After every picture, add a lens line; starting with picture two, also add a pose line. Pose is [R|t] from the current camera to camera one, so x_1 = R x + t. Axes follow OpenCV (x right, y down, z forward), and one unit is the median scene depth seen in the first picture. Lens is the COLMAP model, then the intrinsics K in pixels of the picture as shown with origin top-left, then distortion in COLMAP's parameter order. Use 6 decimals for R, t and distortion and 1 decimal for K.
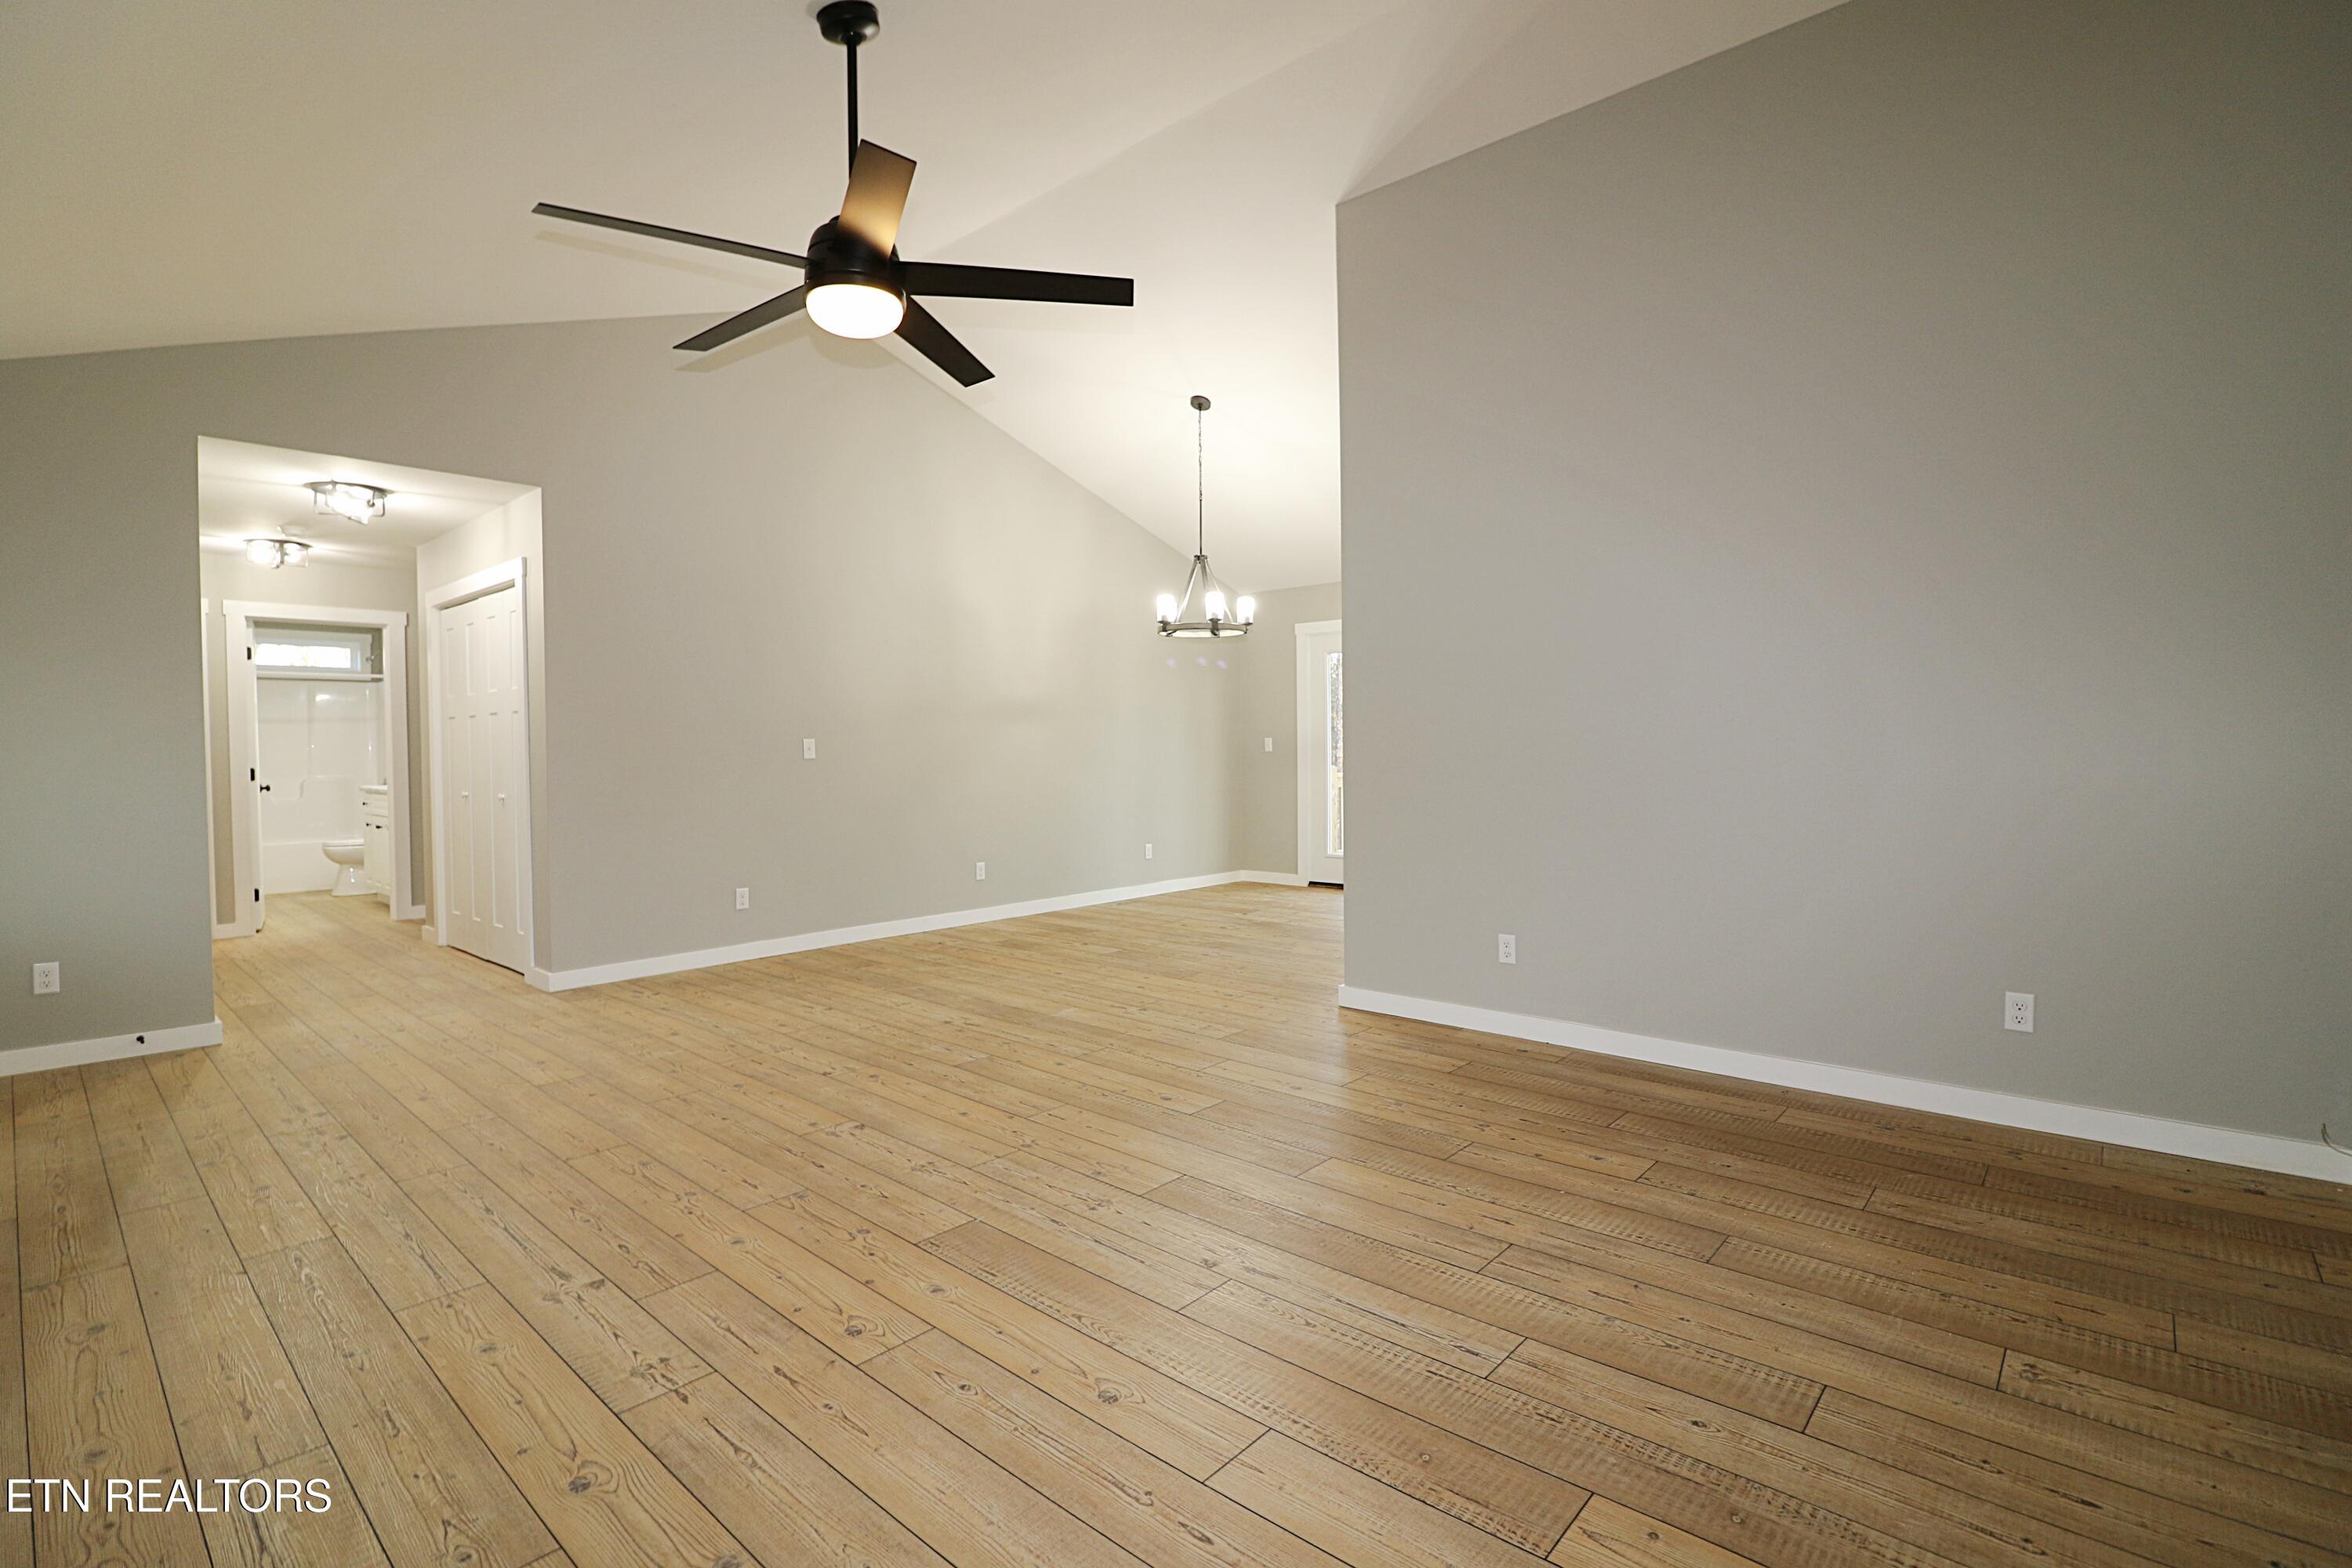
lens RADIAL K [[1092.8, 0, 1181.6], [0, 1092.8, 757.9], [0, 0, 1]] dist [-0.000625, -0.011904]
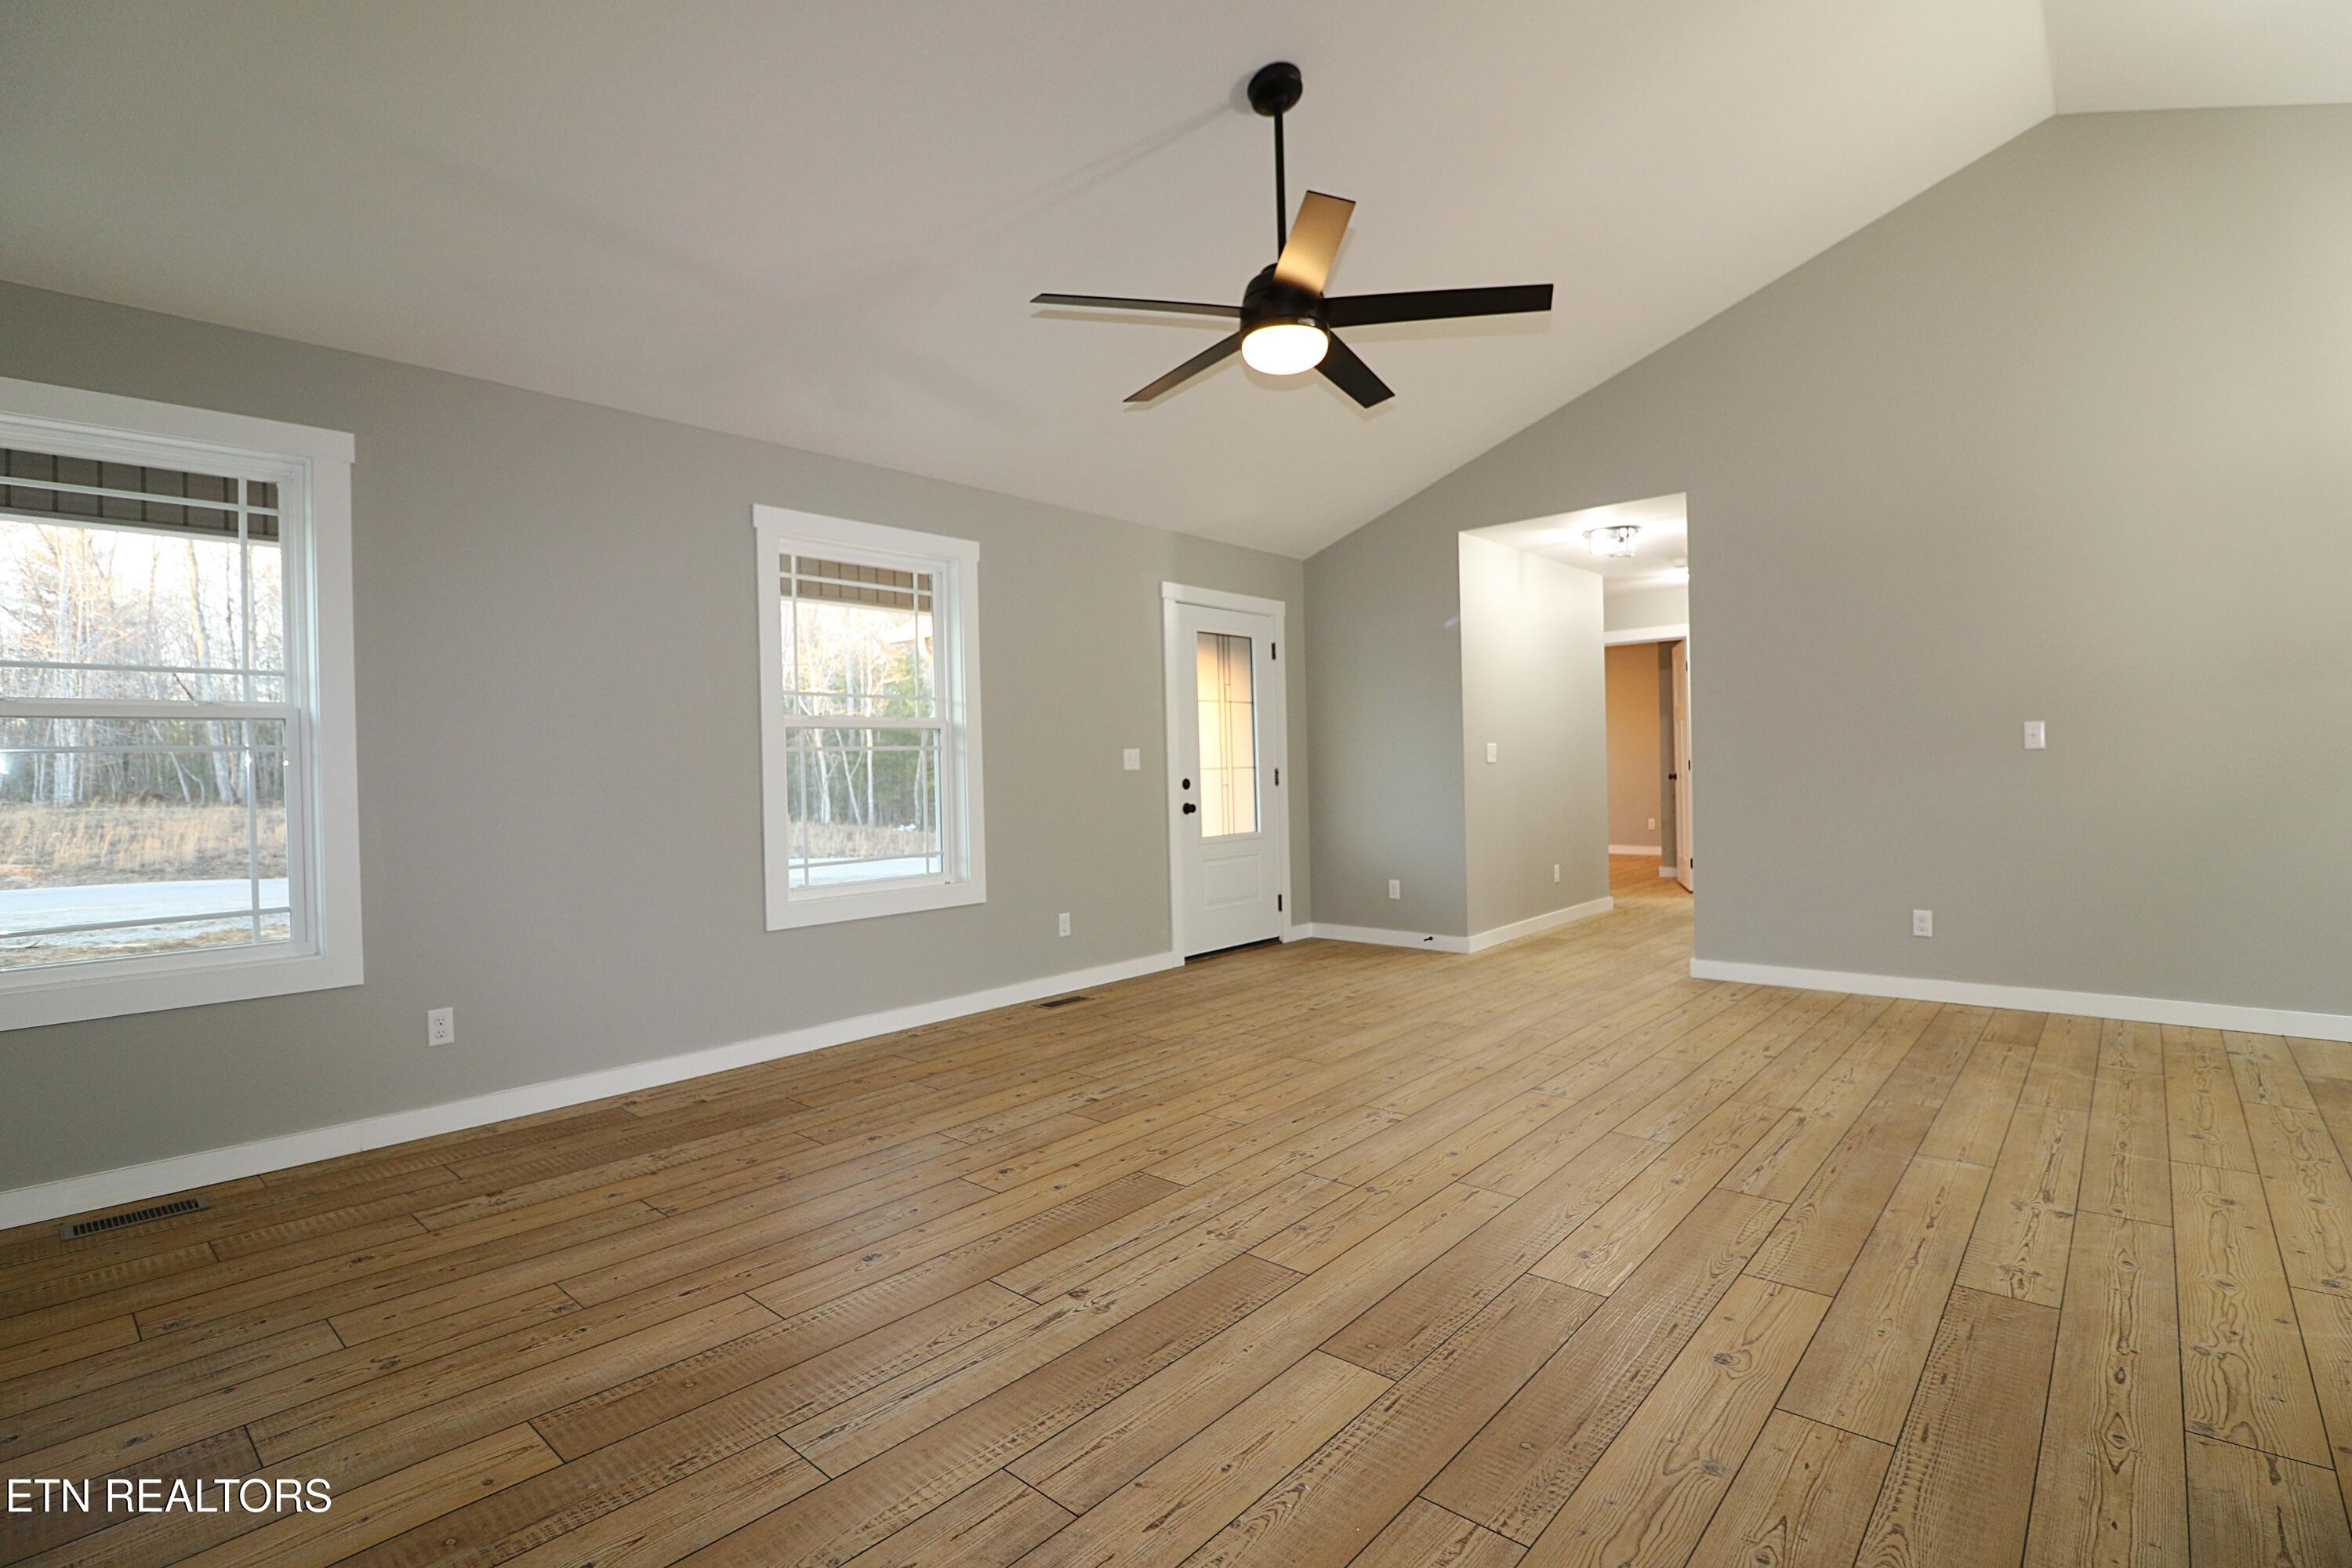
lens RADIAL K [[1083.5, 0, 1176.3], [0, 1083.5, 774.0], [0, 0, 1]] dist [-0.002637, -0.012407]
pose [[-0.006950, 0.017215, -0.999828, 0.784800], [0.012617, 0.999774, 0.017127, -0.004800], [0.999896, -0.012496, -0.007166, 0.895704]]
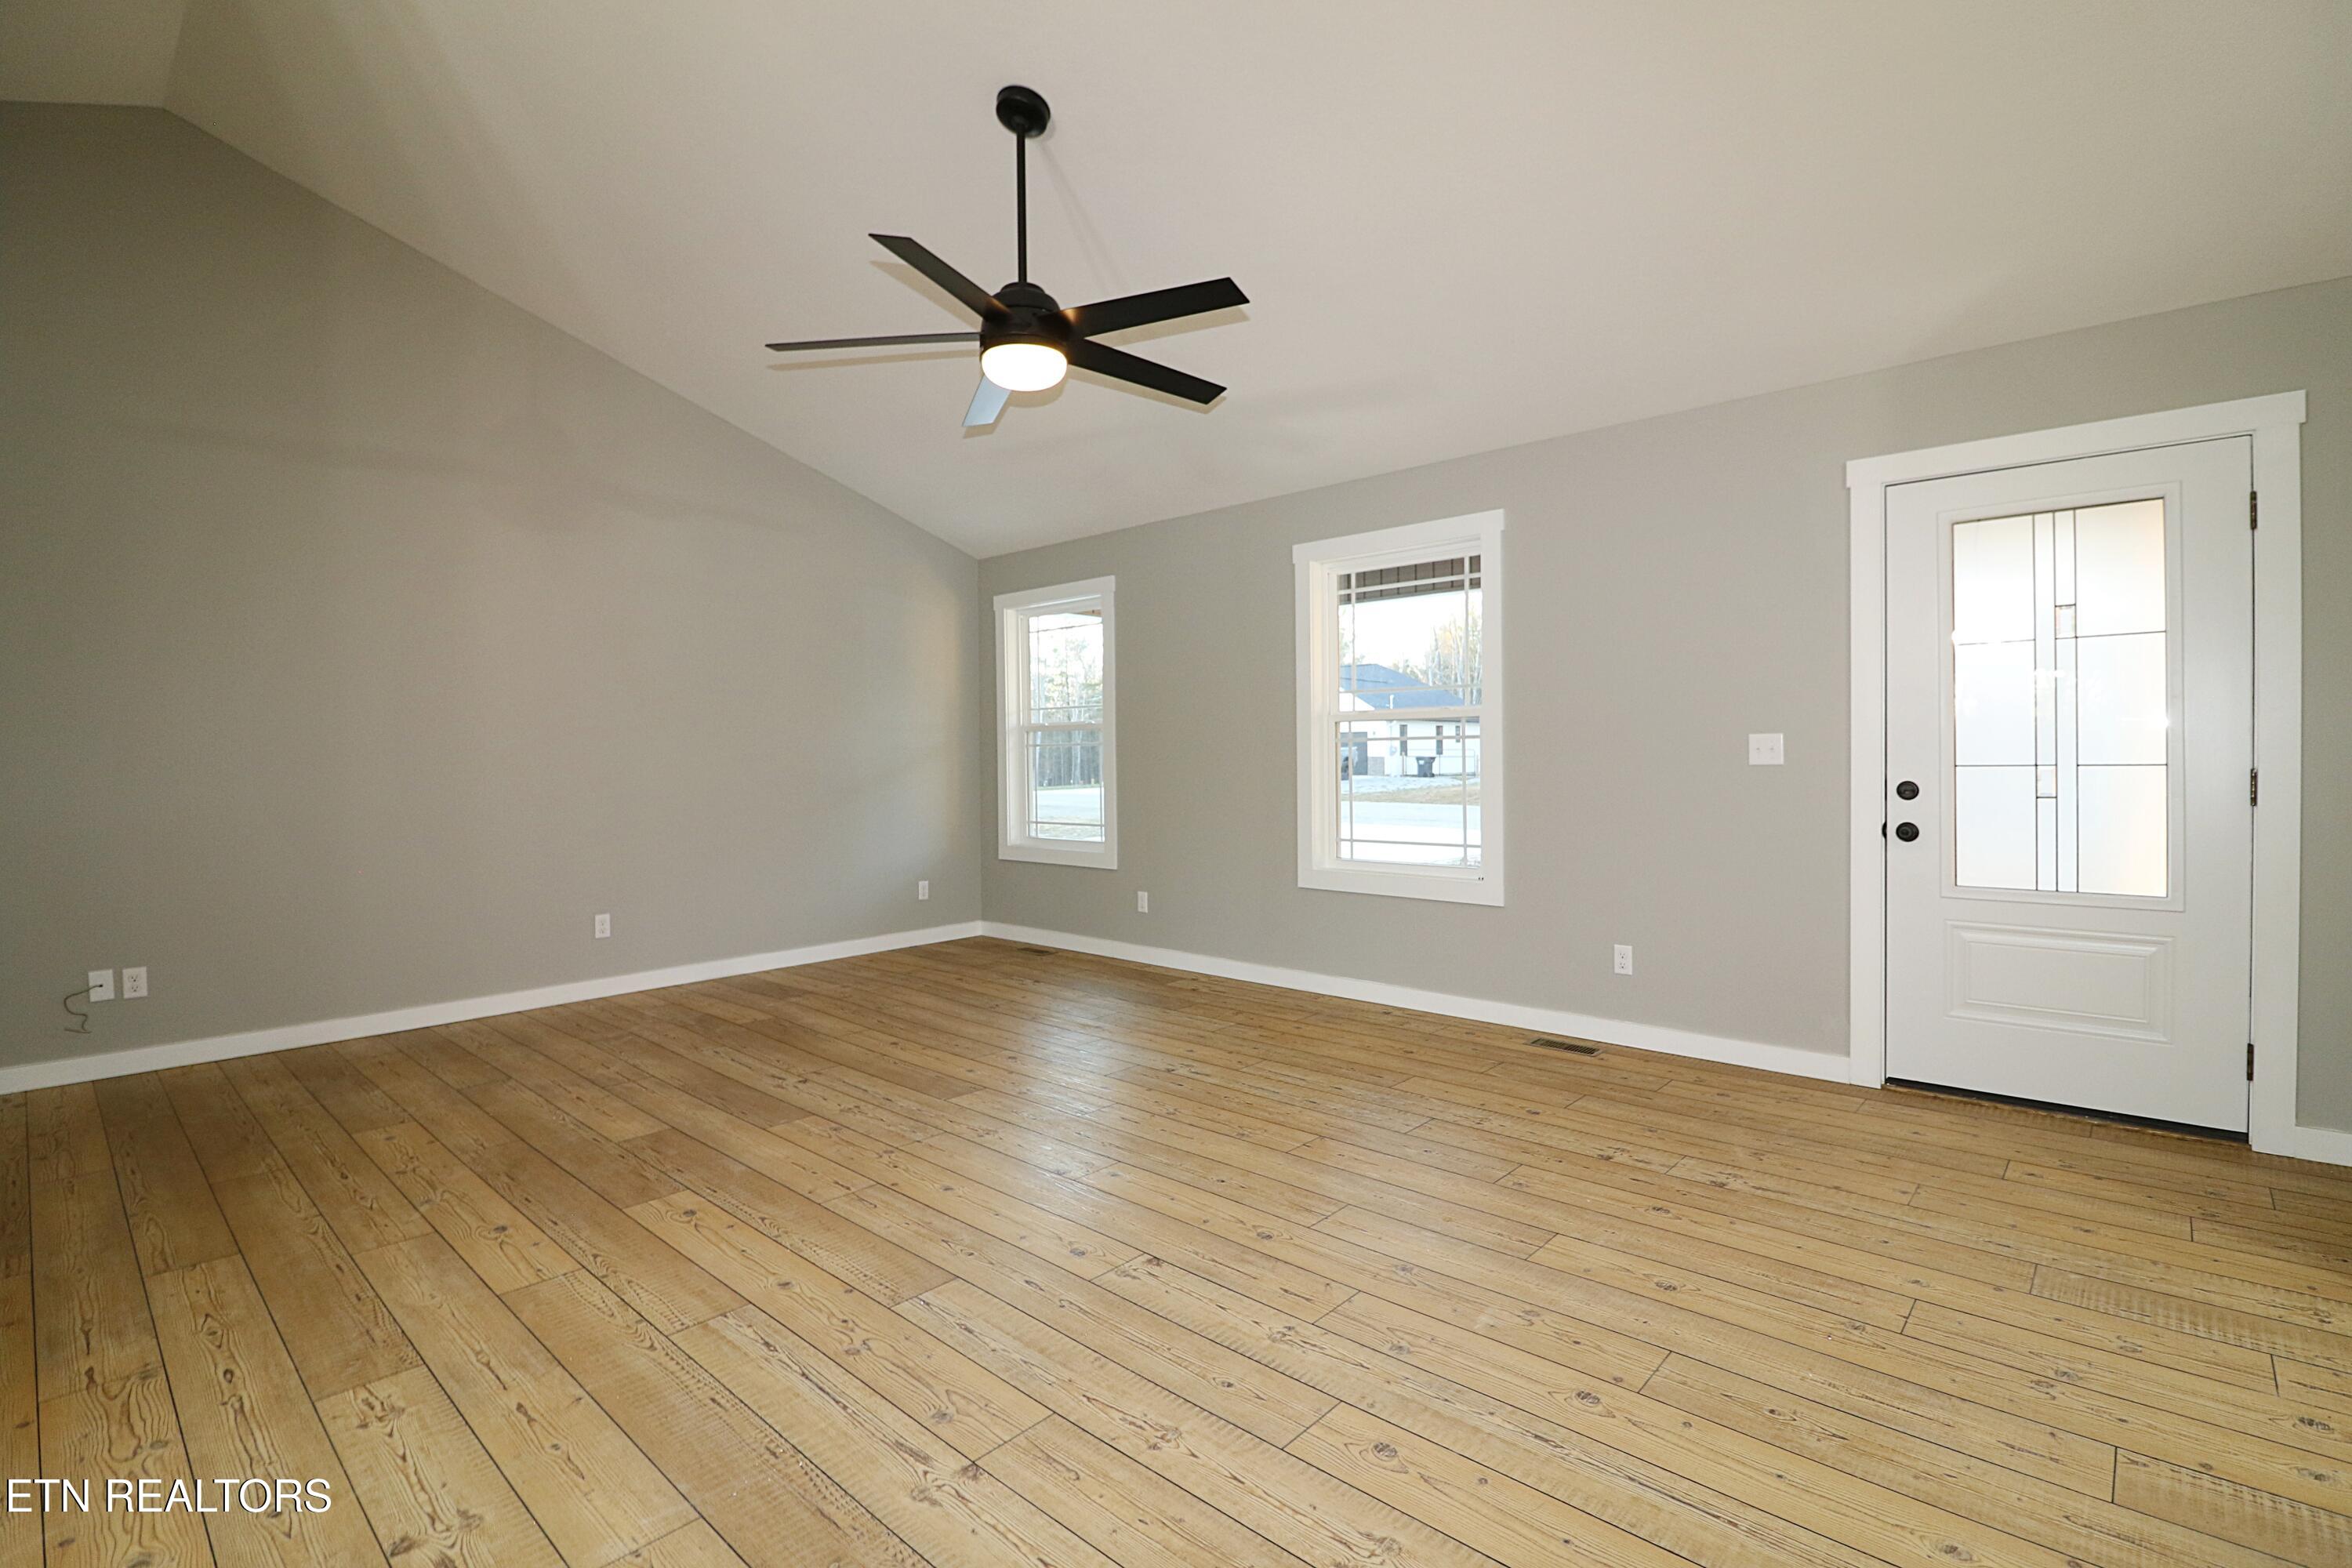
lens RADIAL K [[1059.0, 0, 1174.9], [0, 1059.0, 759.7], [0, 0, 1]] dist [-0.009663, -0.008511]
pose [[-0.999712, 0.021888, 0.009793, -0.449416], [0.022049, 0.999618, 0.016656, -0.022753], [-0.009425, 0.016867, -0.999813, 2.081790]]
